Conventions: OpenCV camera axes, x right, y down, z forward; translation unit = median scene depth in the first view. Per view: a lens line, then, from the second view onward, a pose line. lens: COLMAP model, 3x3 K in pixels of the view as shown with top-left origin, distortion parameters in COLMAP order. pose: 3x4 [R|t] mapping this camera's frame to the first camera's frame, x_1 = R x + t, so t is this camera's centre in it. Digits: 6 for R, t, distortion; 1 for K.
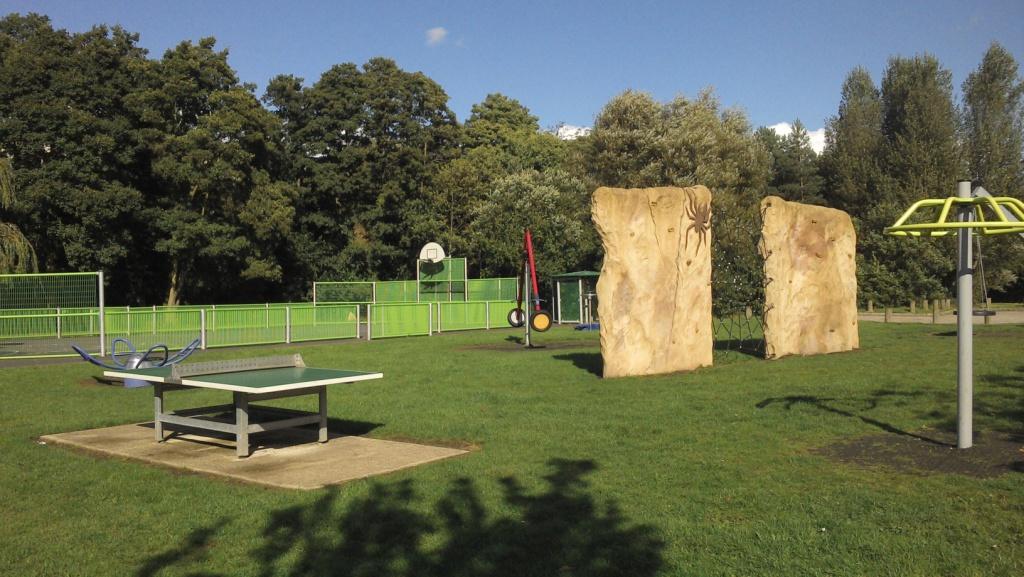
lens RADIAL K [[927.4, 0, 512.0], [0, 927.4, 288.5], [0, 0, 1]] dist [0.136627, -0.416628]
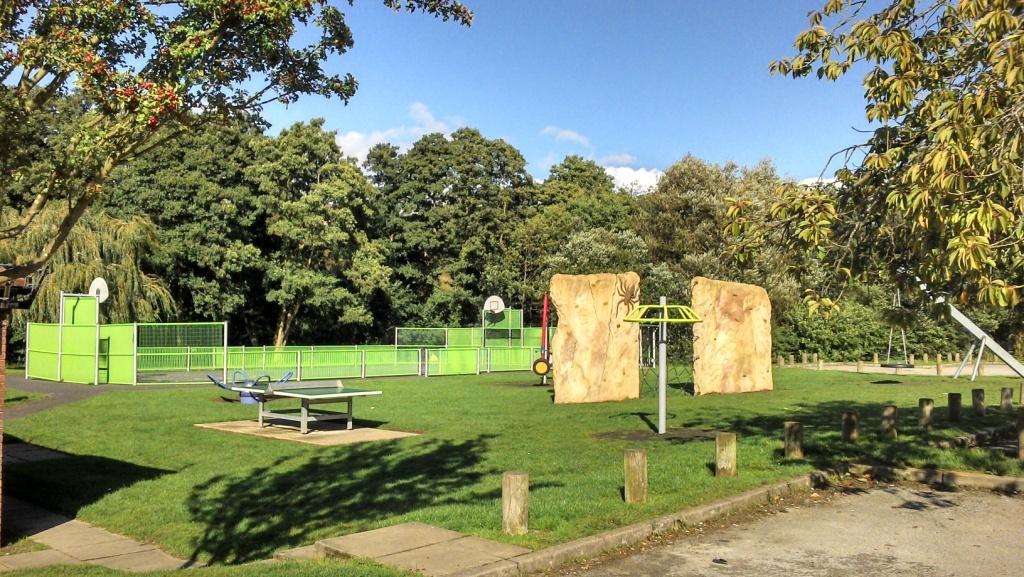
lens RADIAL K [[927.4, 0, 512.0], [0, 927.4, 288.5], [0, 0, 1]] dist [0.136627, -0.416628]
pose [[0.993872, 0.011920, -0.109890, 0.058875], [-0.016922, 0.998857, -0.044698, -0.005909], [0.109231, 0.046284, 0.992938, -0.147268]]
